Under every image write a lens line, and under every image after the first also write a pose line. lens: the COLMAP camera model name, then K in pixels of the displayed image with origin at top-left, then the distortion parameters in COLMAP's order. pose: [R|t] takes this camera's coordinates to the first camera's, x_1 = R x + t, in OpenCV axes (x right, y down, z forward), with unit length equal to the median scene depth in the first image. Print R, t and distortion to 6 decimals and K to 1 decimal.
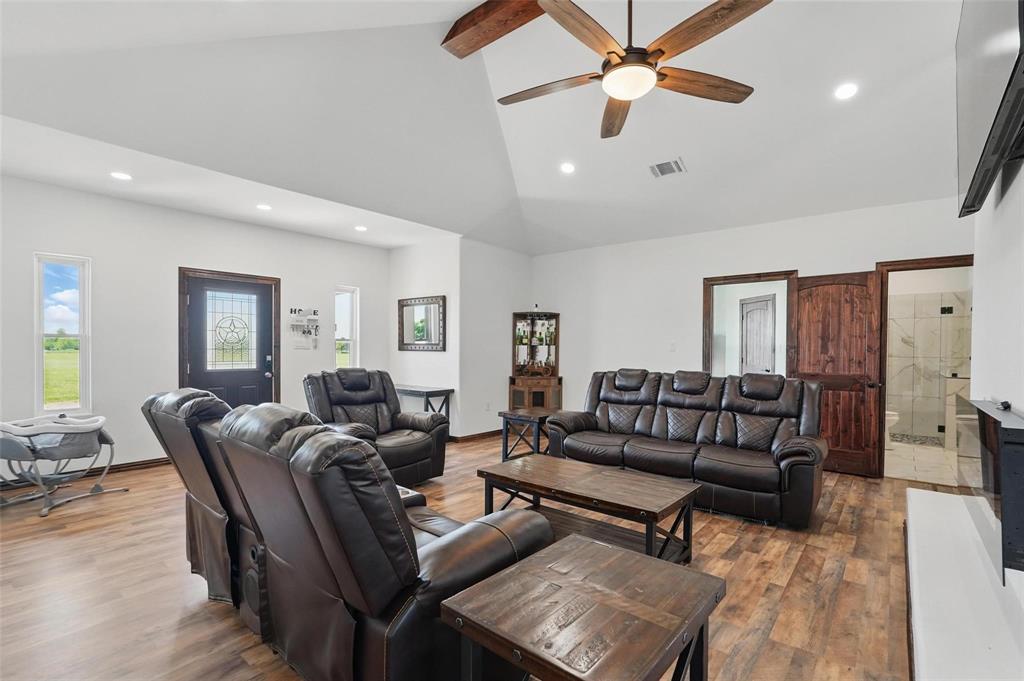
lens RADIAL K [[453.1, 0, 515.3], [0, 453.1, 346.7], [0, 0, 1]] dist [-0.004046, -0.000169]
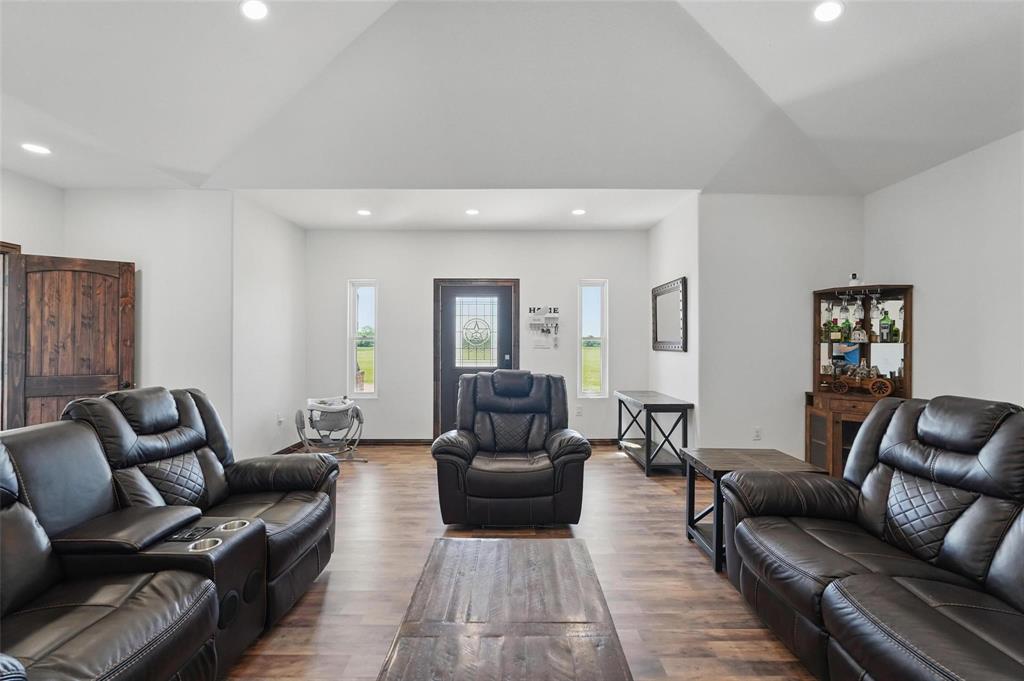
lens RADIAL K [[453.1, 0, 512.3], [0, 453.1, 343.2], [0, 0, 1]] dist [-0.004046, -0.000169]
pose [[0.651973, -0.004819, -0.758227, 0.236216], [0.004173, 0.999987, -0.002766, -0.003434], [0.758230, -0.001361, 0.651985, 0.318861]]
